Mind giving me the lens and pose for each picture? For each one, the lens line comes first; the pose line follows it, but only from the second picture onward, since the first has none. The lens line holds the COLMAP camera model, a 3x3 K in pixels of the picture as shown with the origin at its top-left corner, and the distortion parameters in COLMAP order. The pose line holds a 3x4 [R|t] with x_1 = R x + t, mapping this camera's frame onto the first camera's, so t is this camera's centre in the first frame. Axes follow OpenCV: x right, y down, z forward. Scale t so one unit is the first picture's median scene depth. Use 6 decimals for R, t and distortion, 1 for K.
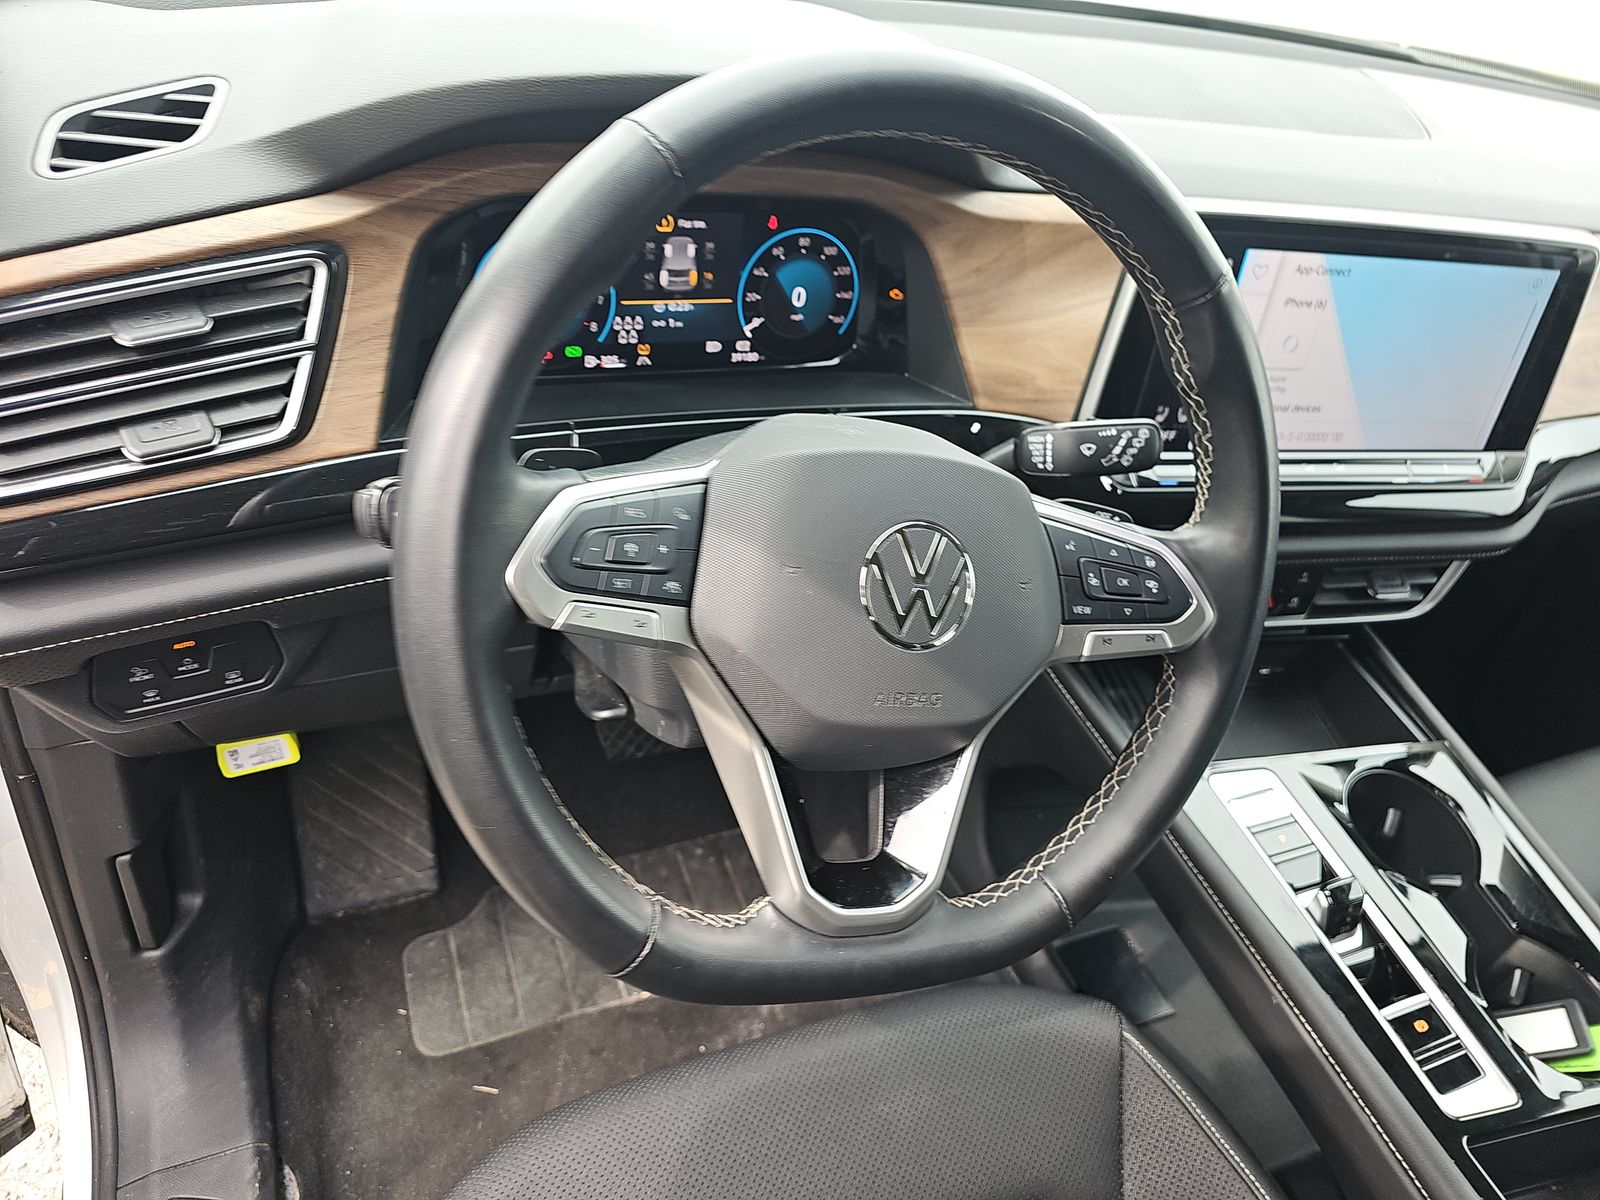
lens RADIAL K [[1029.3, 0, 800.0], [0, 1029.3, 600.0], [0, 0, 1]] dist [0.038185, -0.067527]
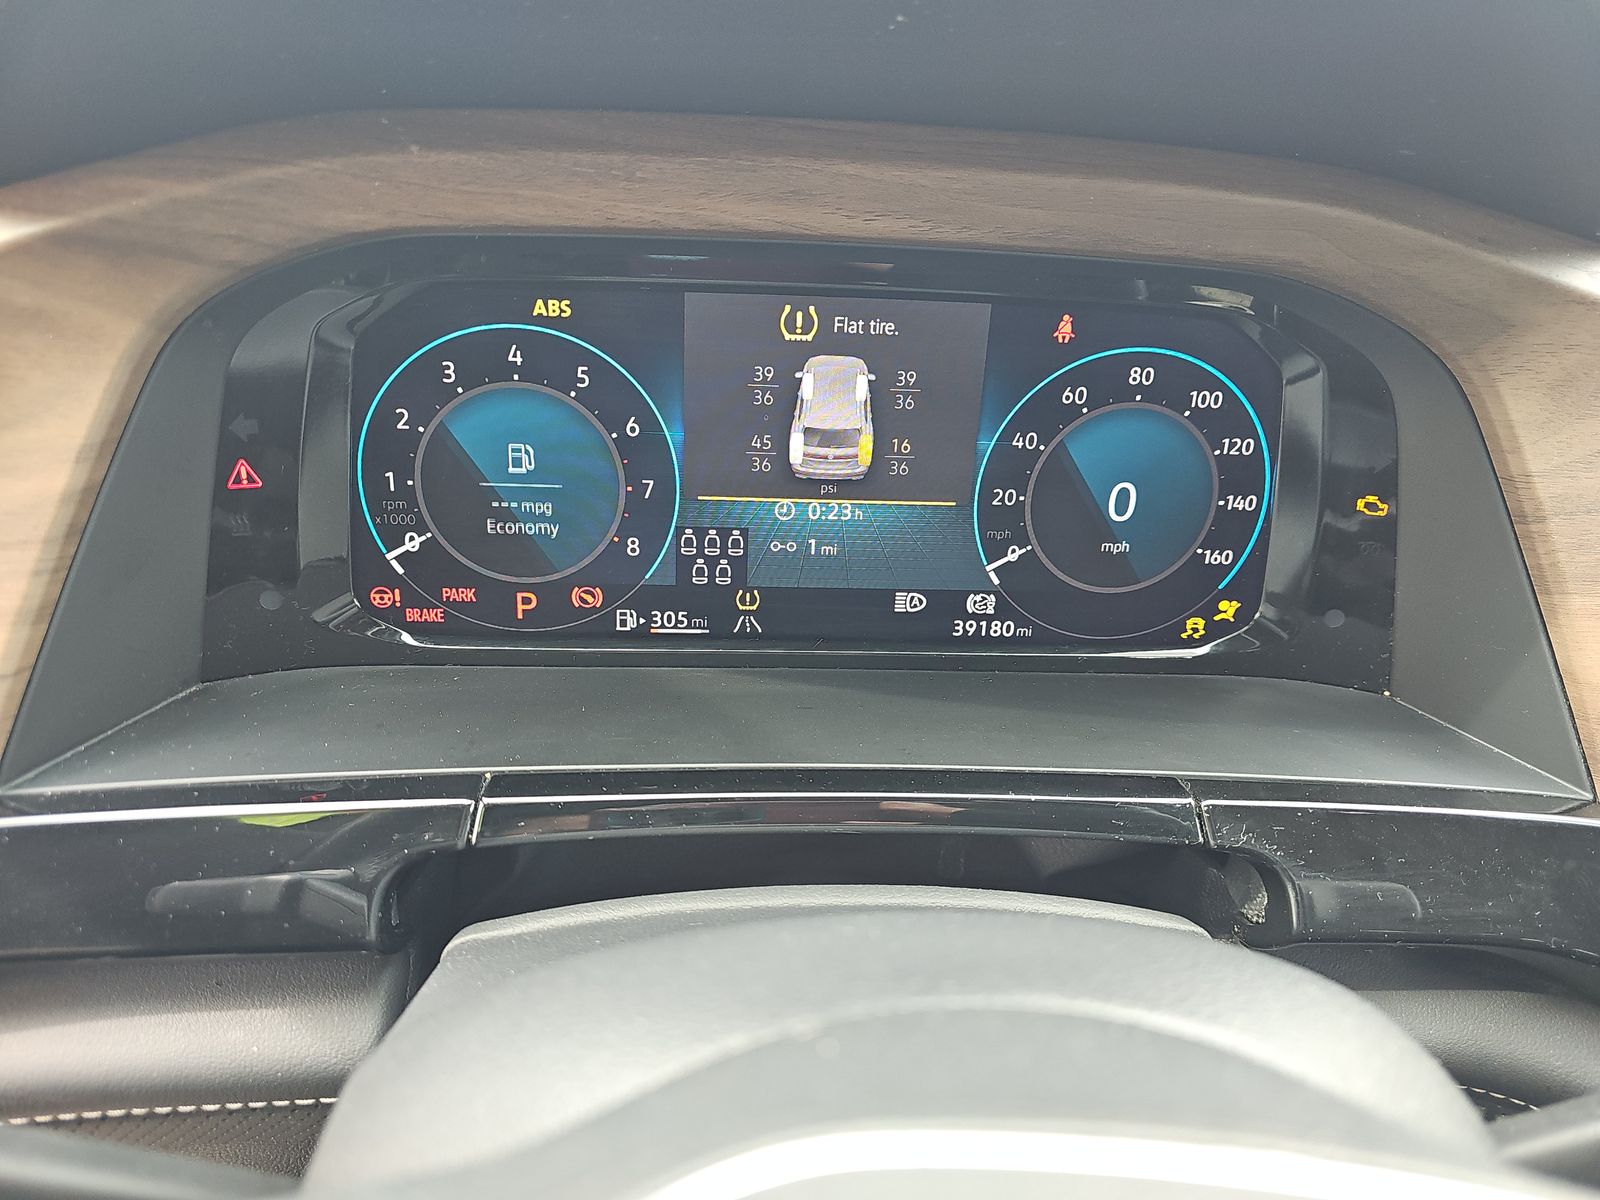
lens RADIAL K [[1029.3, 0, 800.0], [0, 1029.3, 600.0], [0, 0, 1]] dist [0.038185, -0.067527]
pose [[0.941990, 0.060862, -0.330076, 0.018073], [-0.130957, 0.972124, -0.194486, -0.160437], [0.309038, 0.226430, 0.923702, 0.599047]]
